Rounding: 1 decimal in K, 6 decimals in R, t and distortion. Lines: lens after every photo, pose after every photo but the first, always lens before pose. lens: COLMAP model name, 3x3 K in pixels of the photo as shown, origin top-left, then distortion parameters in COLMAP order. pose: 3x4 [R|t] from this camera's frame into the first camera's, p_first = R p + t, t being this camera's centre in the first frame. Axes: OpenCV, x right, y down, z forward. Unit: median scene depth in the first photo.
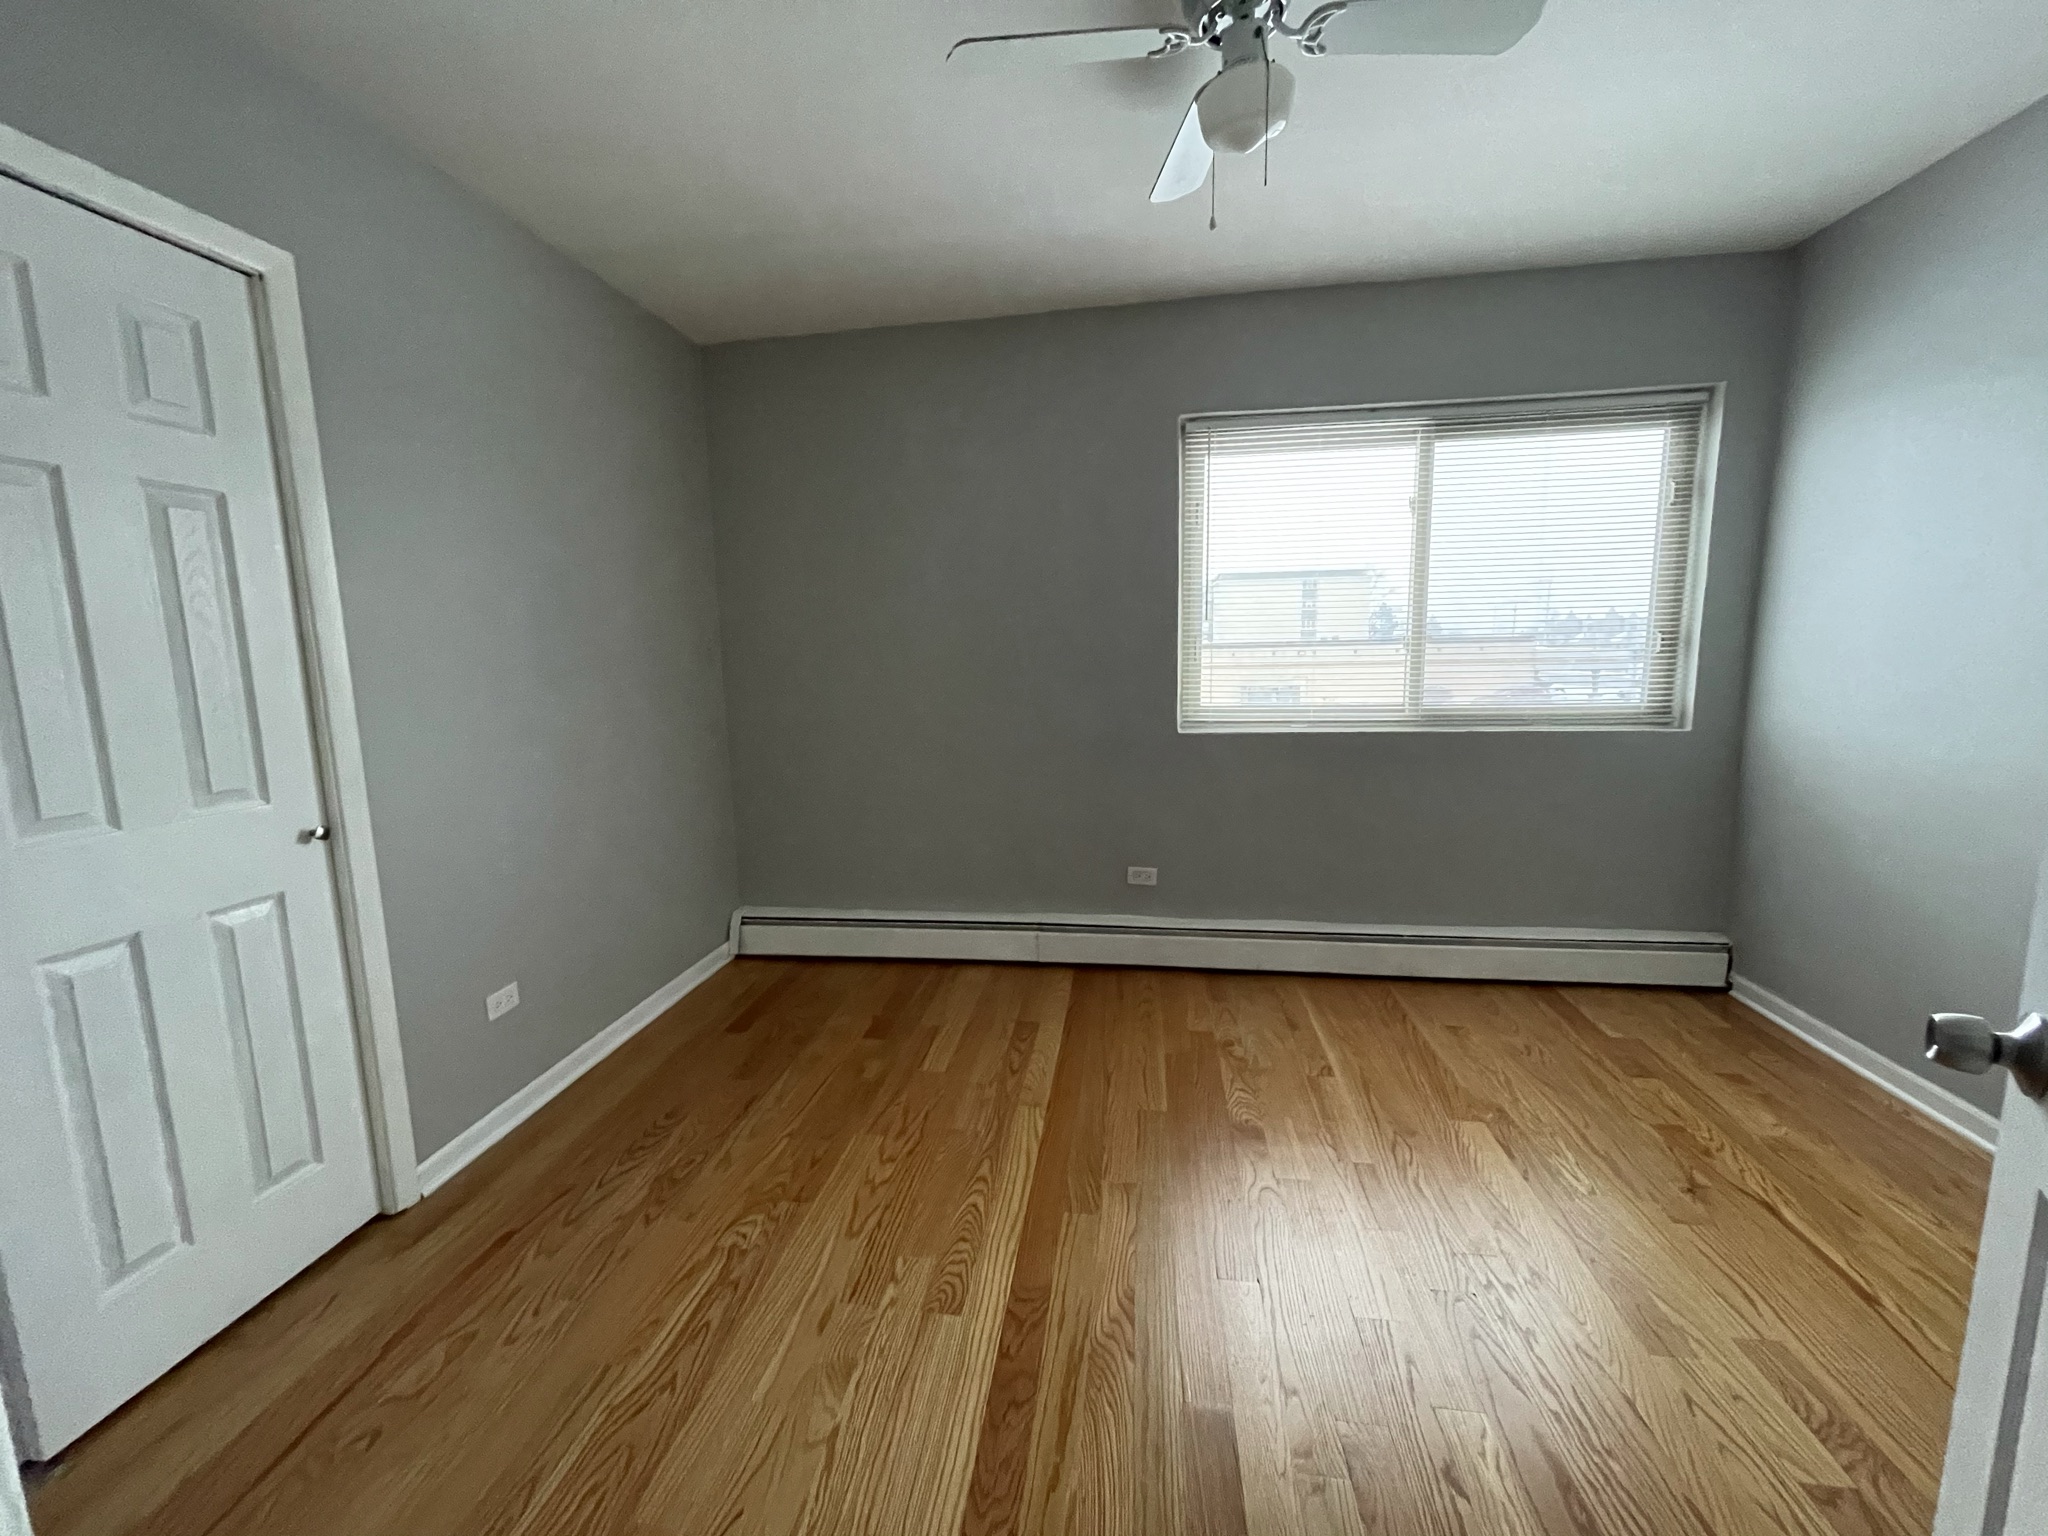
lens RADIAL K [[822.2, 0, 1007.1], [0, 822.2, 770.9], [0, 0, 1]] dist [-0.002850, -0.000104]
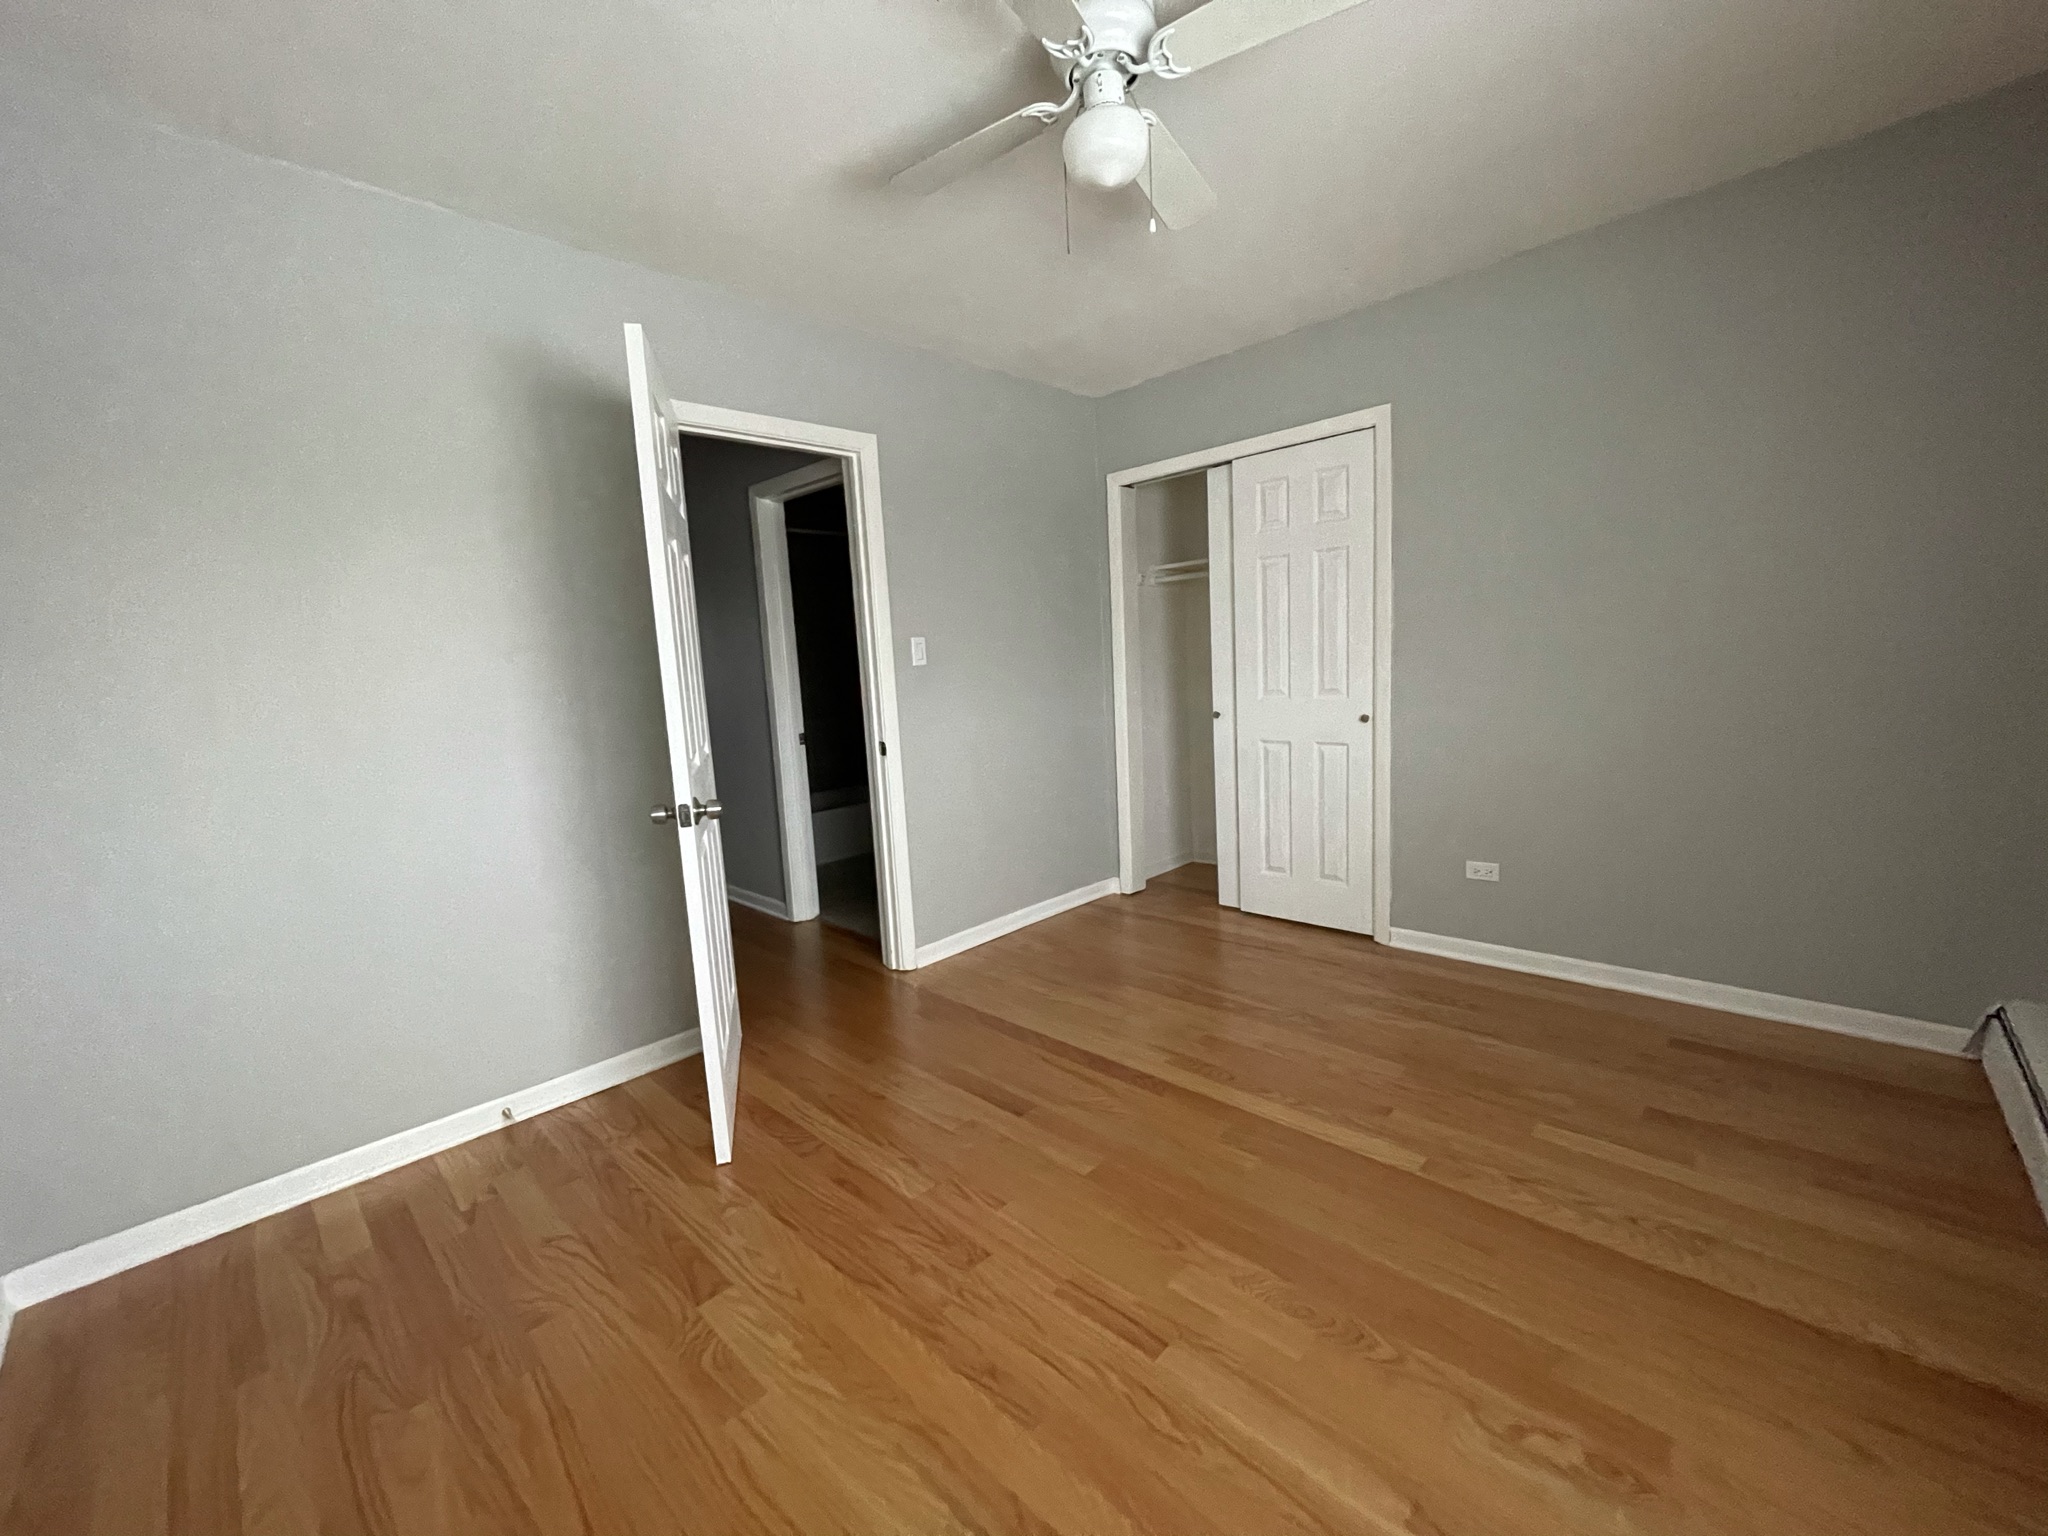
lens RADIAL K [[822.2, 0, 1010.5], [0, 822.2, 767.8], [0, 0, 1]] dist [-0.002850, -0.000104]
pose [[-0.571279, 0.159671, -0.805075, 1.063211], [-0.051574, 0.971972, 0.229369, -0.187514], [0.819134, 0.172555, -0.547033, 1.260959]]
